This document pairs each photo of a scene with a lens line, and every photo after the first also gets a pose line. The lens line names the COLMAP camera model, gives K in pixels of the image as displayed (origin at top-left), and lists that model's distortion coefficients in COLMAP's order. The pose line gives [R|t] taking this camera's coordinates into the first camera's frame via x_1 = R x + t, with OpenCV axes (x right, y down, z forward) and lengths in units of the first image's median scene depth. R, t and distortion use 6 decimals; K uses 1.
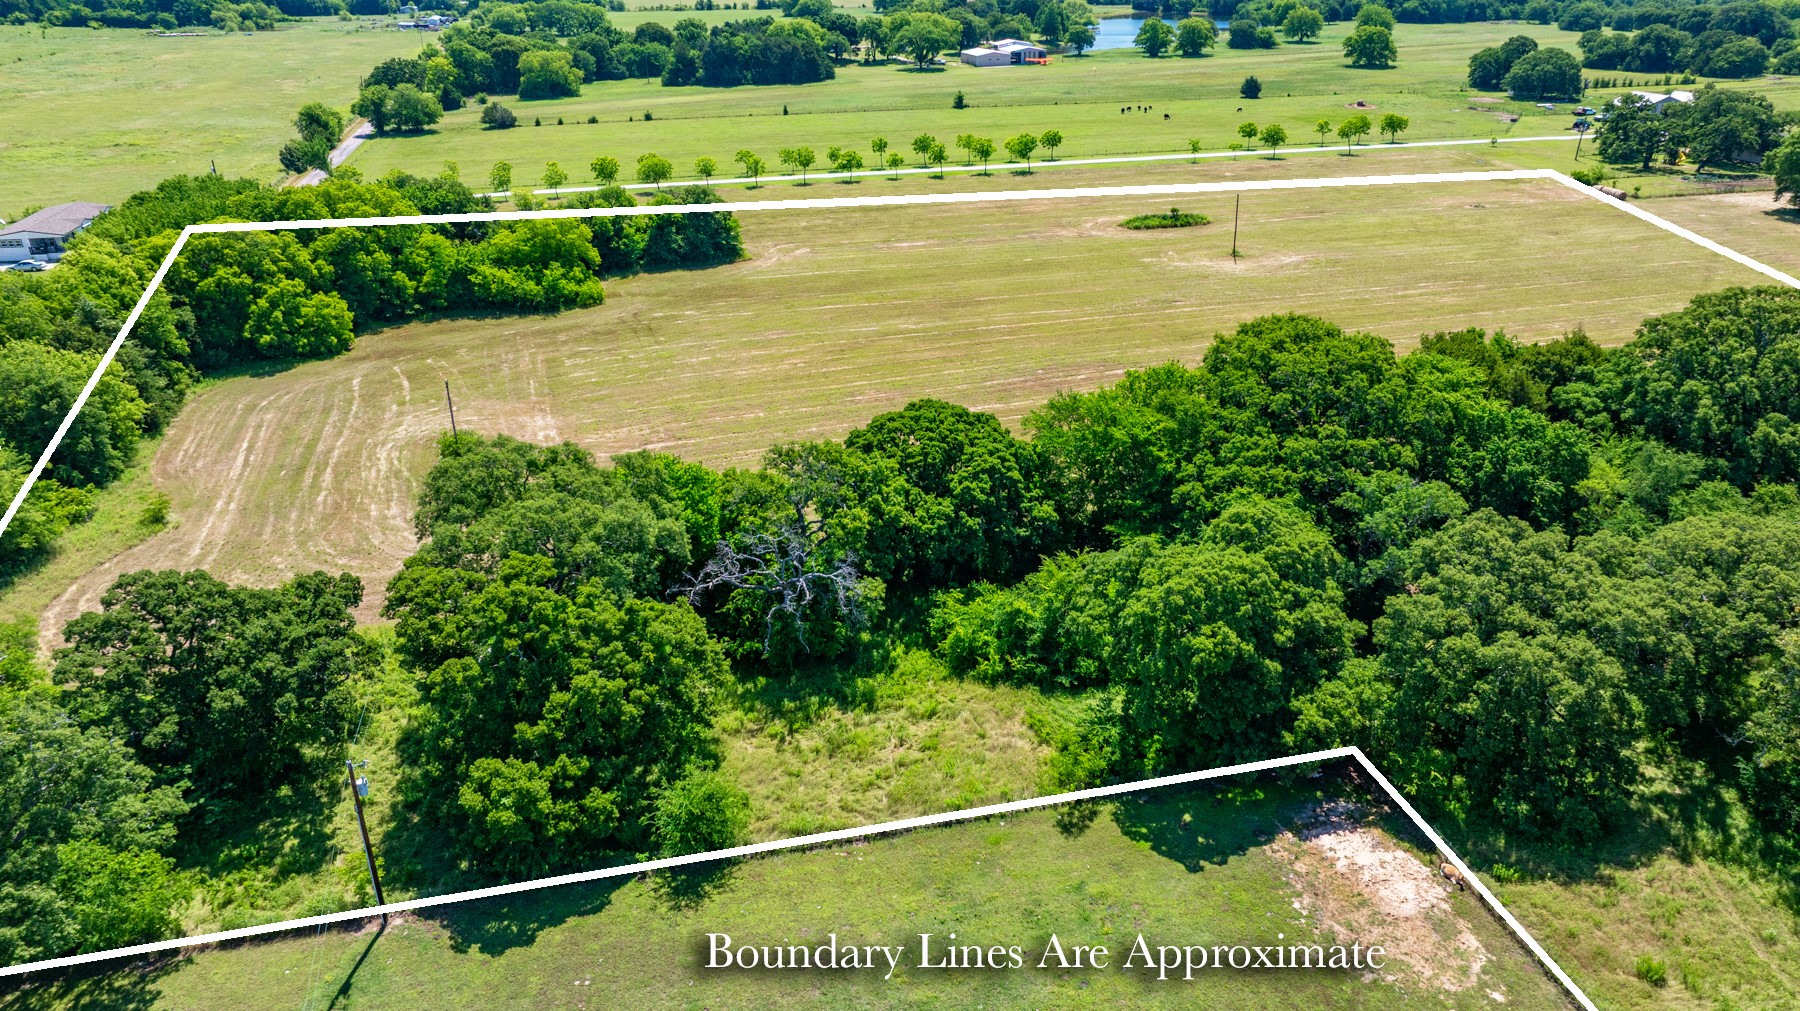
lens RADIAL K [[1272.3, 0, 908.5], [0, 1272.3, 484.3], [0, 0, 1]] dist [-0.016190, -0.000877]
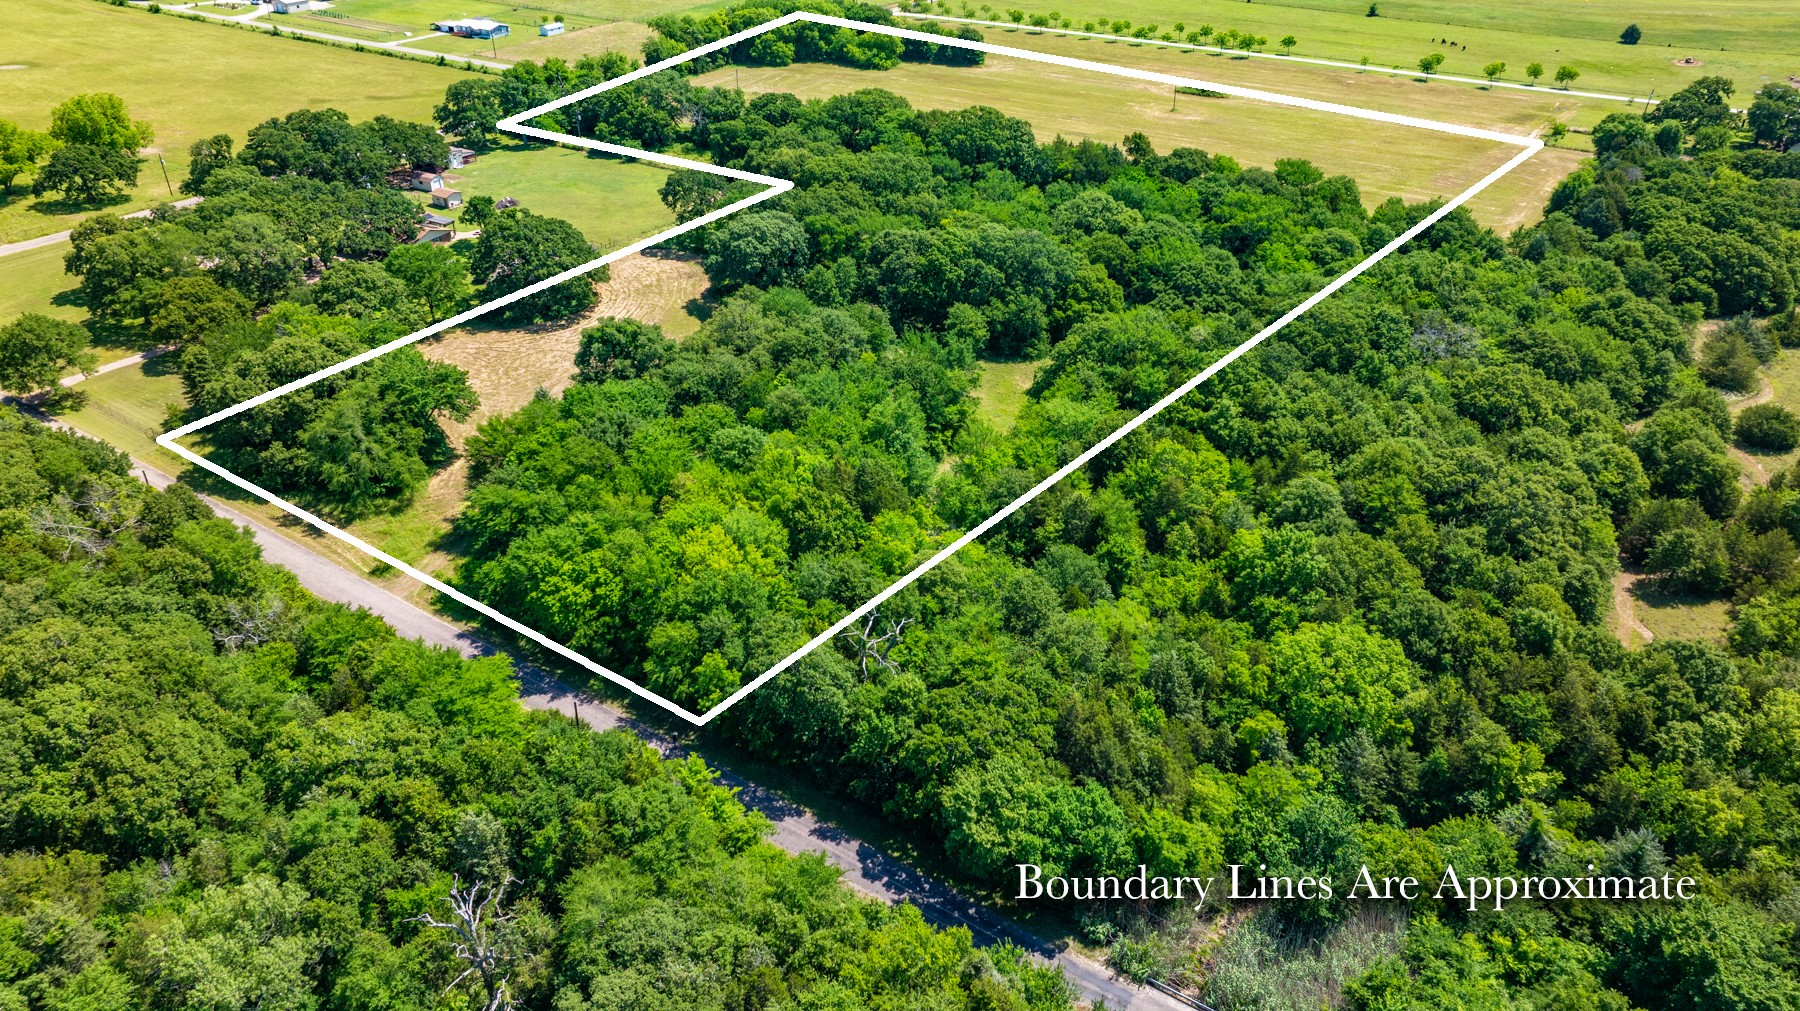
lens RADIAL K [[1263.0, 0, 900.0], [0, 1263.0, 505.5], [0, 0, 1]] dist [-0.037855, 0.047228]
pose [[0.672174, 0.389594, -0.629602, 1.683784], [-0.300654, 0.920722, 0.248754, 0.011458], [0.676601, 0.022086, 0.736018, -0.720358]]
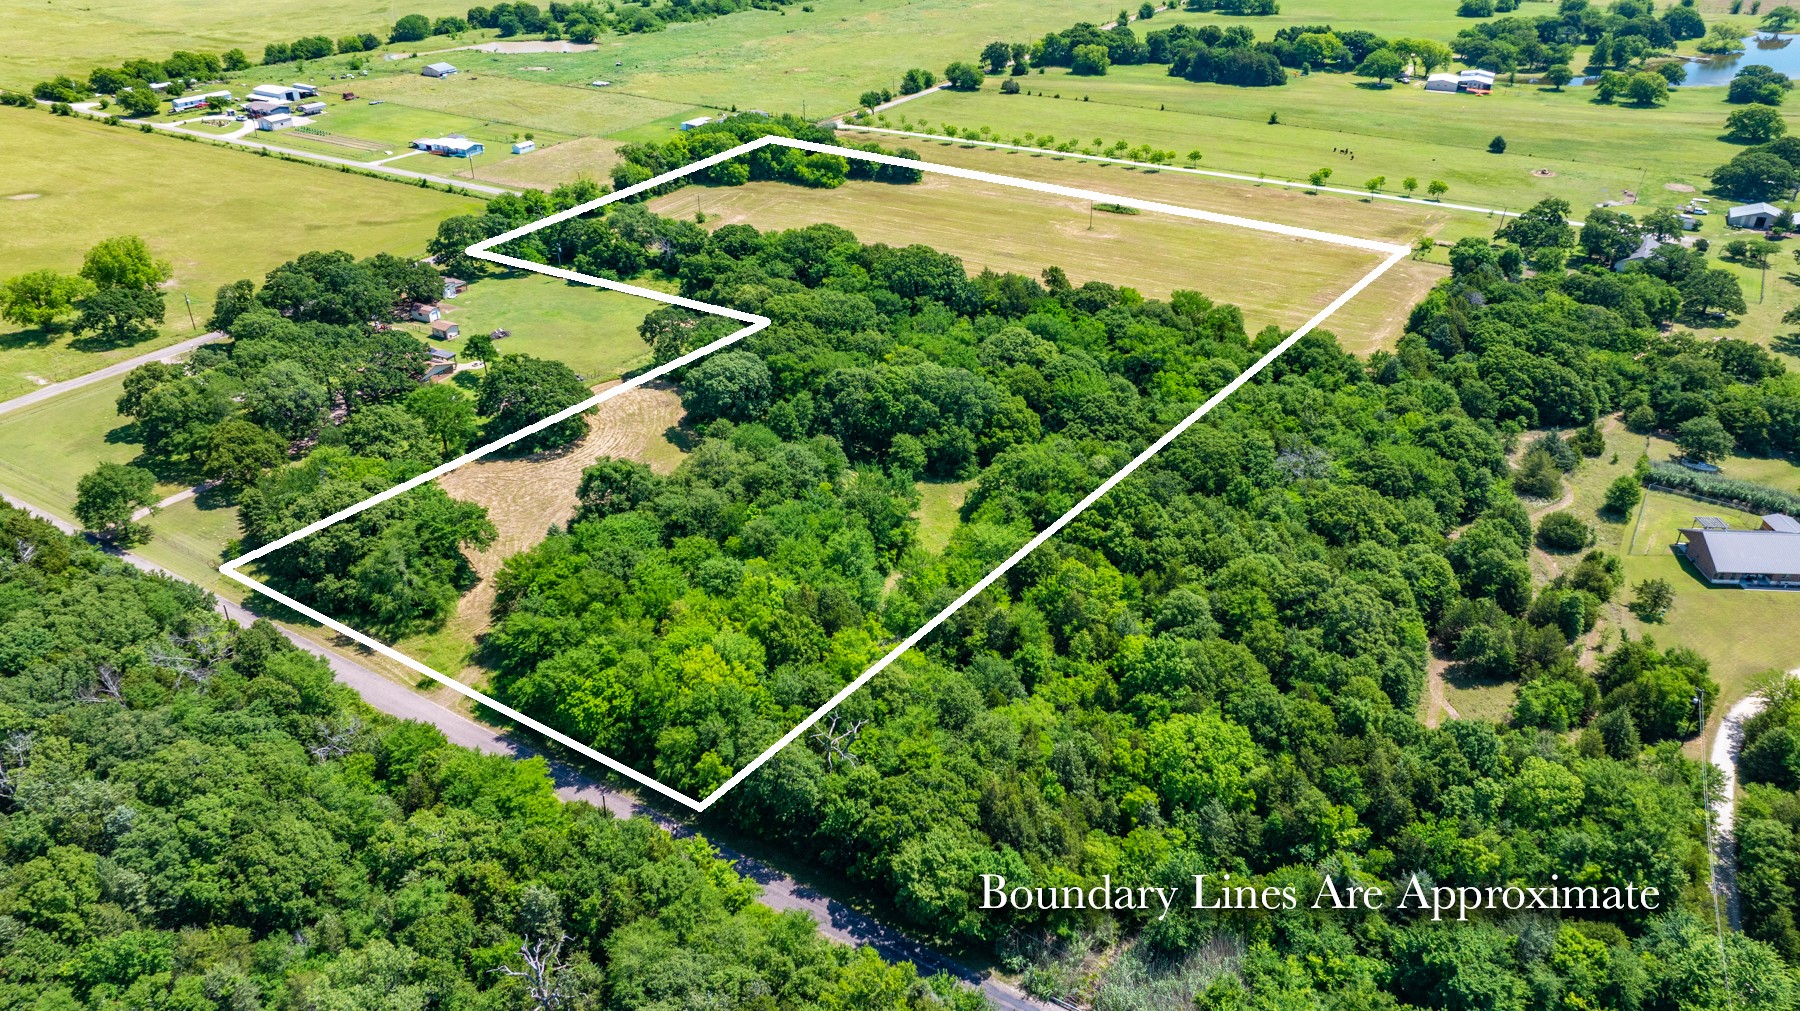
lens RADIAL K [[1263.1, 0, 900.0], [0, 1263.1, 505.5], [0, 0, 1]] dist [-0.015753, -0.003000]
pose [[0.703631, 0.352869, -0.616755, 1.810486], [-0.289344, 0.935044, 0.204874, -0.115532], [0.648987, 0.034299, 0.760026, -0.903561]]
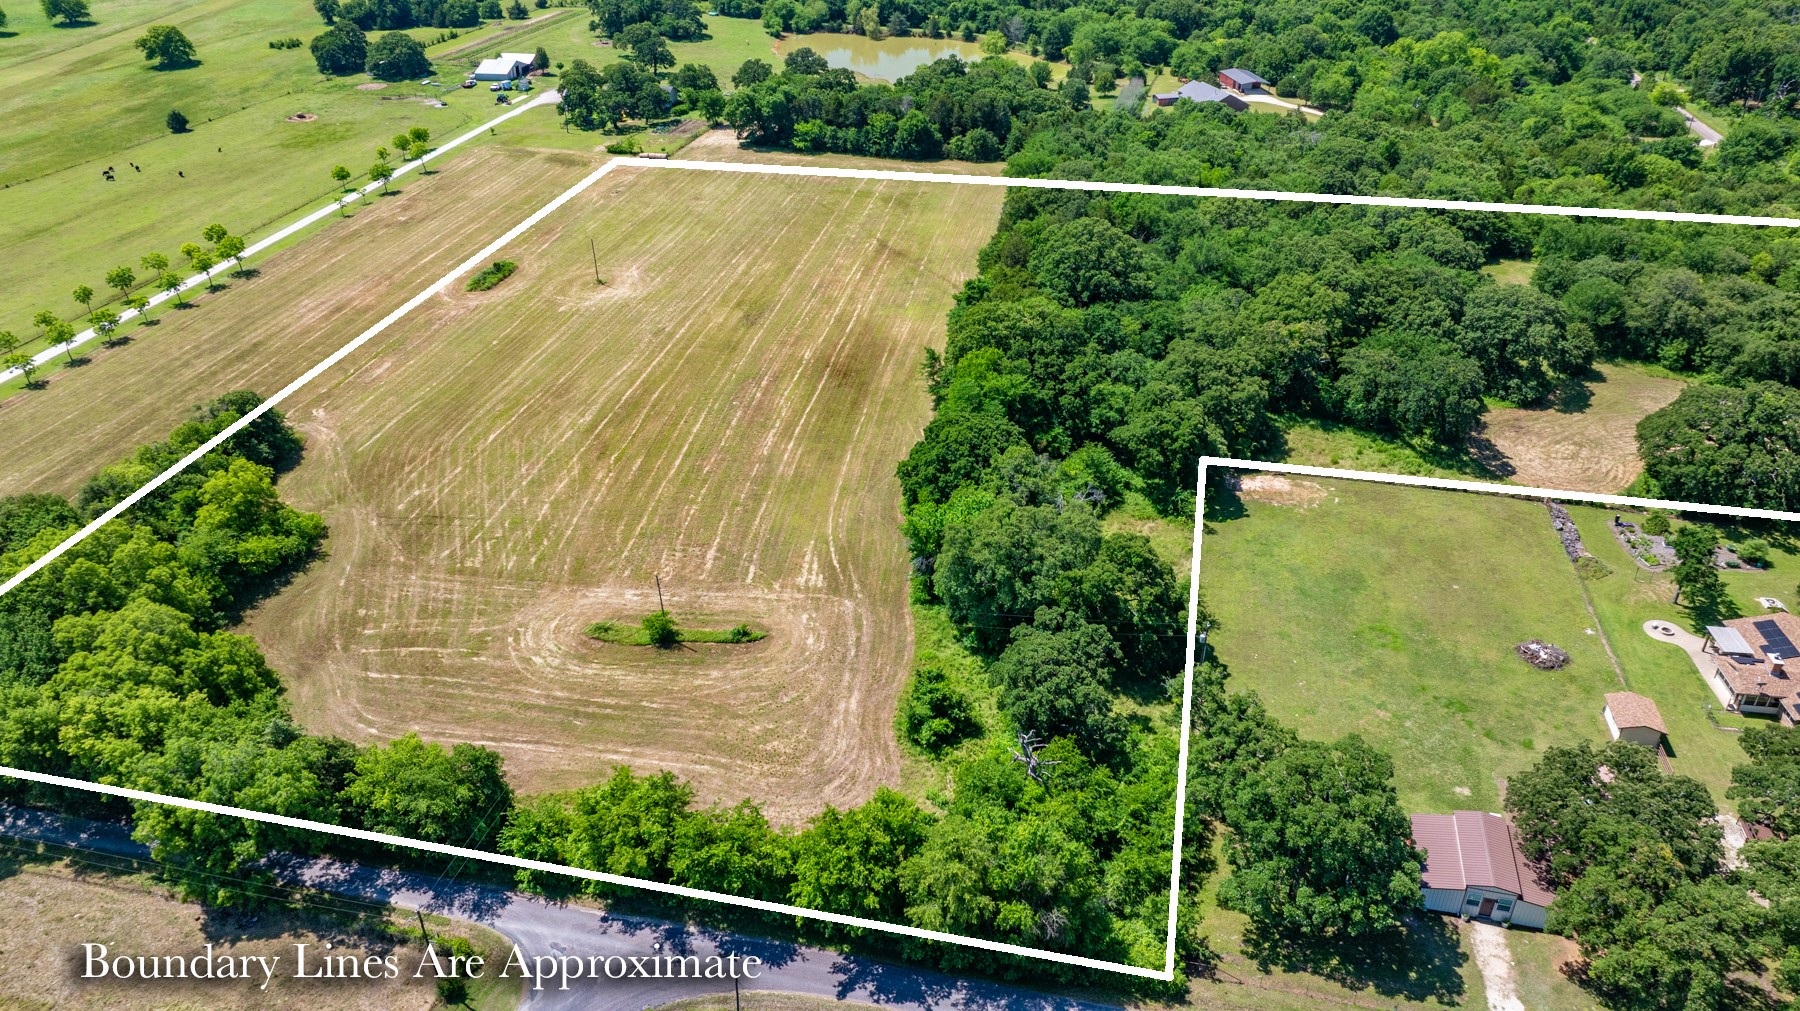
lens RADIAL K [[1272.3, 0, 908.5], [0, 1272.3, 484.3], [0, 0, 1]] dist [-0.016190, -0.000877]
pose [[0.441168, -0.439249, 0.782580, -0.894239], [0.367731, 0.883938, 0.288837, -0.323019], [-0.818624, 0.160353, 0.551491, 0.068224]]
